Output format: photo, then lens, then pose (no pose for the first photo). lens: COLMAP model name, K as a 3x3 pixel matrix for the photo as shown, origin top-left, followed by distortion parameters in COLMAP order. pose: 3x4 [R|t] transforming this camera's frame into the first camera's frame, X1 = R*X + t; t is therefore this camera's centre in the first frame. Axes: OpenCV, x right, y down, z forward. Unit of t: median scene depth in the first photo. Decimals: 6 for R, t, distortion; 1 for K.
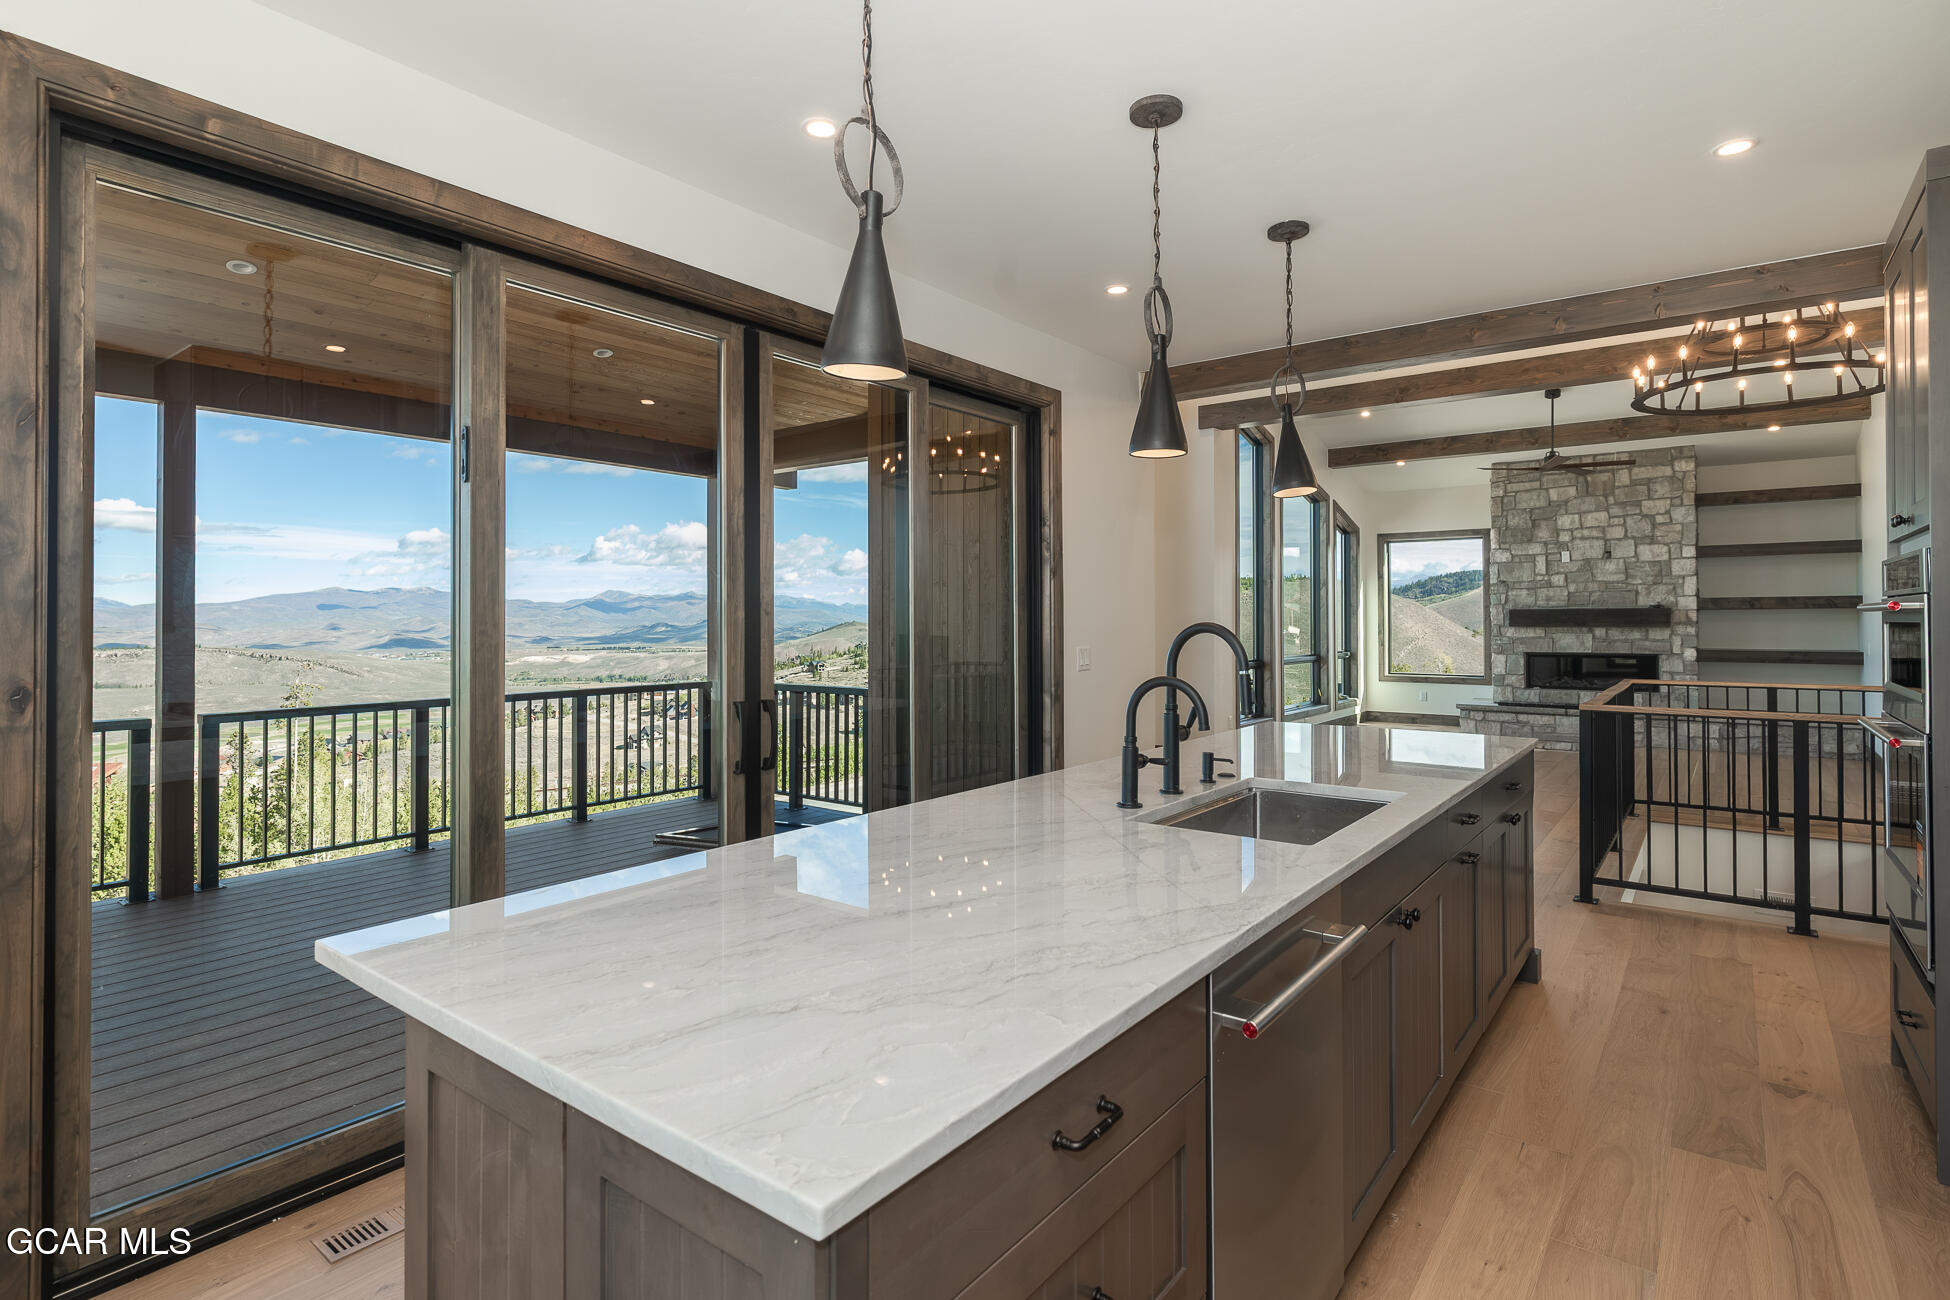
lens RADIAL K [[986.9, 0, 984.1], [0, 986.9, 606.1], [0, 0, 1]] dist [-0.001145, -0.000035]
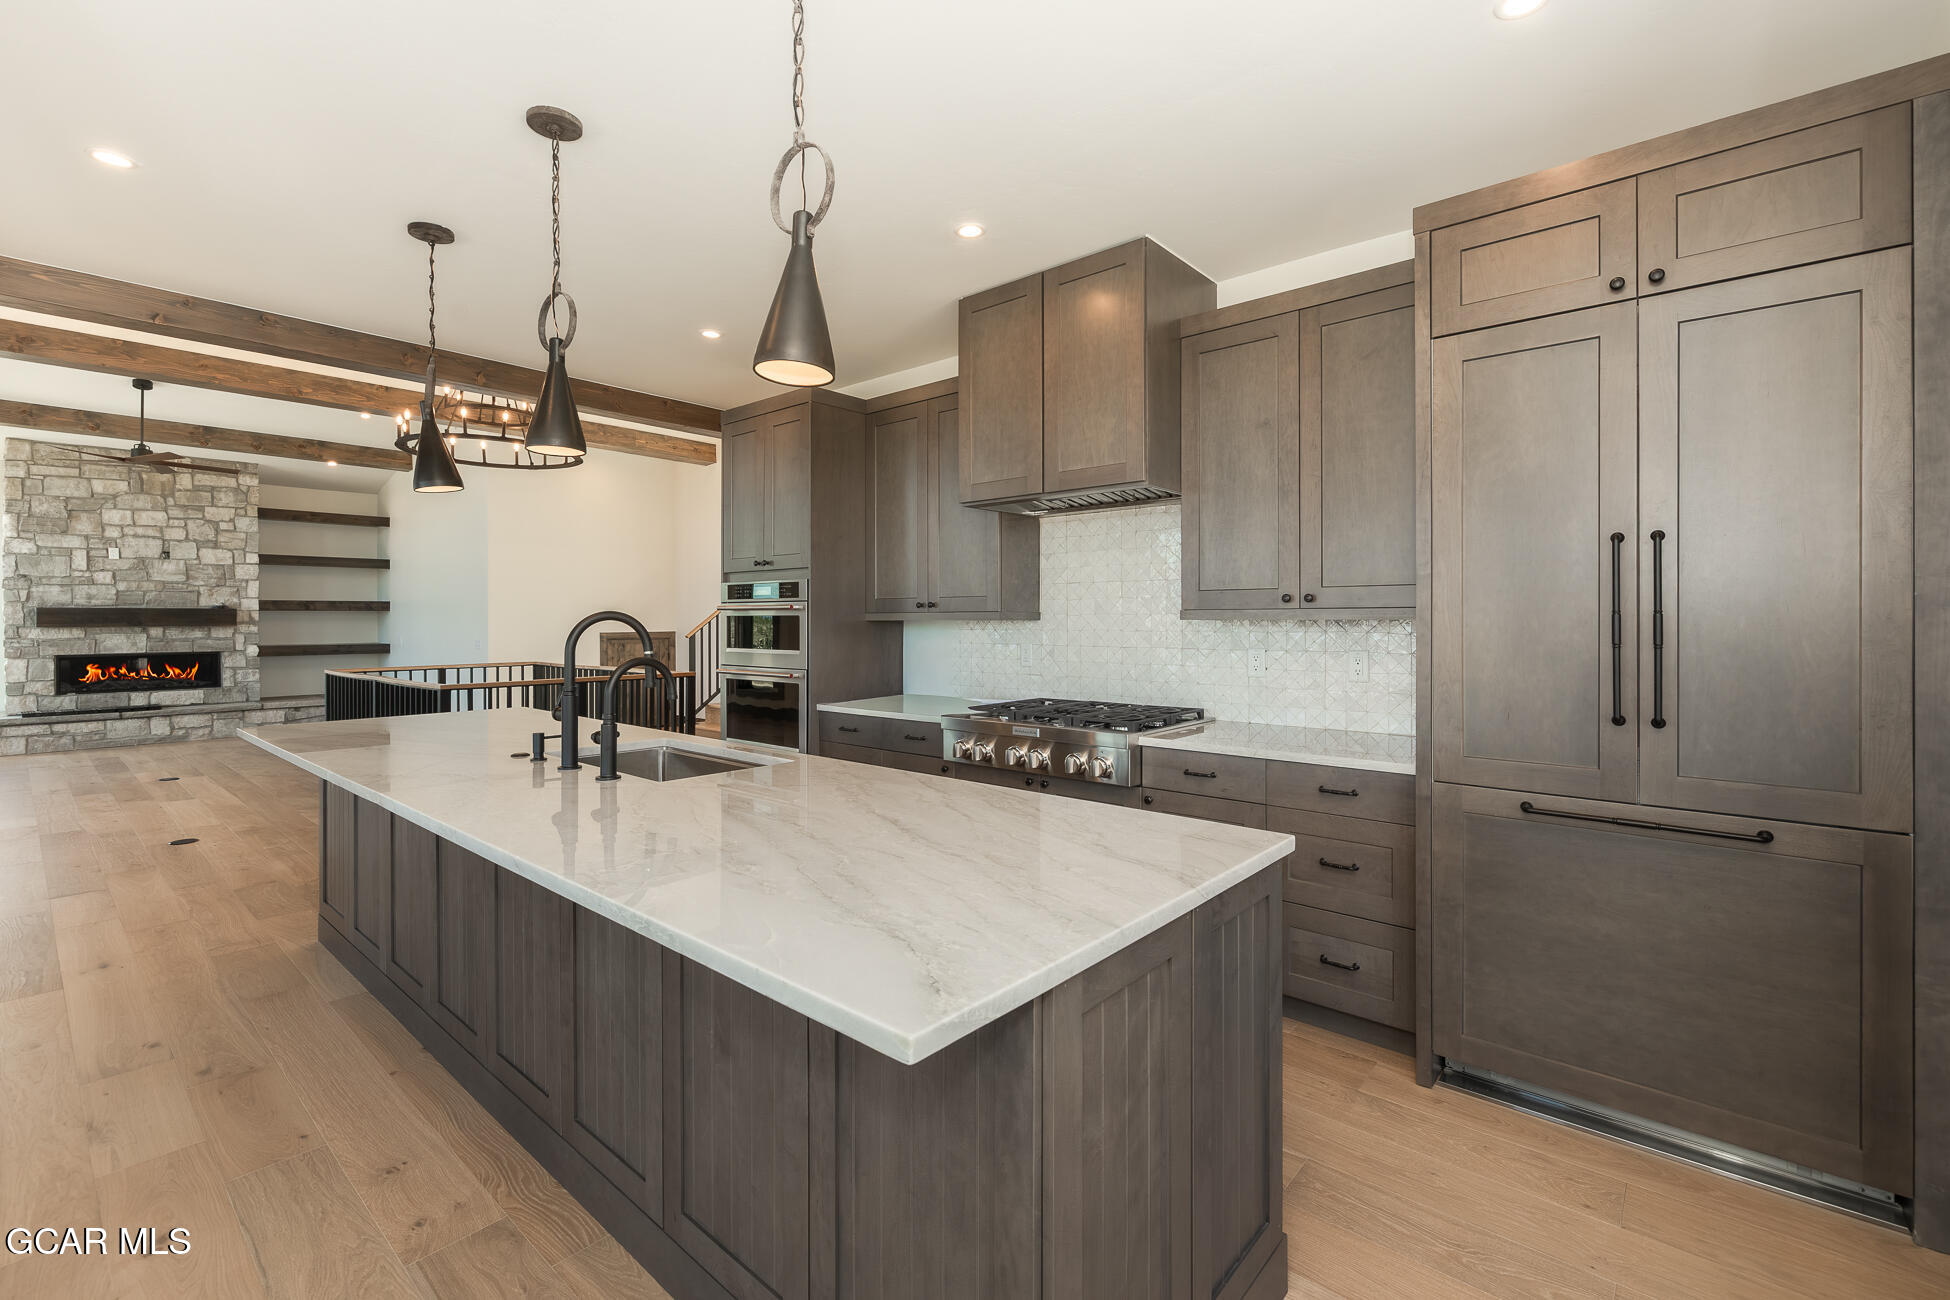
lens RADIAL K [[829.9, 0, 977.0], [0, 829.9, 622.2], [0, 0, 1]] dist [0.001410, 0.000158]
pose [[0.056888, -0.001089, 0.998380, -0.171403], [-0.012401, 0.999921, 0.001797, 0.004857], [-0.998304, -0.012483, 0.056870, 0.123799]]
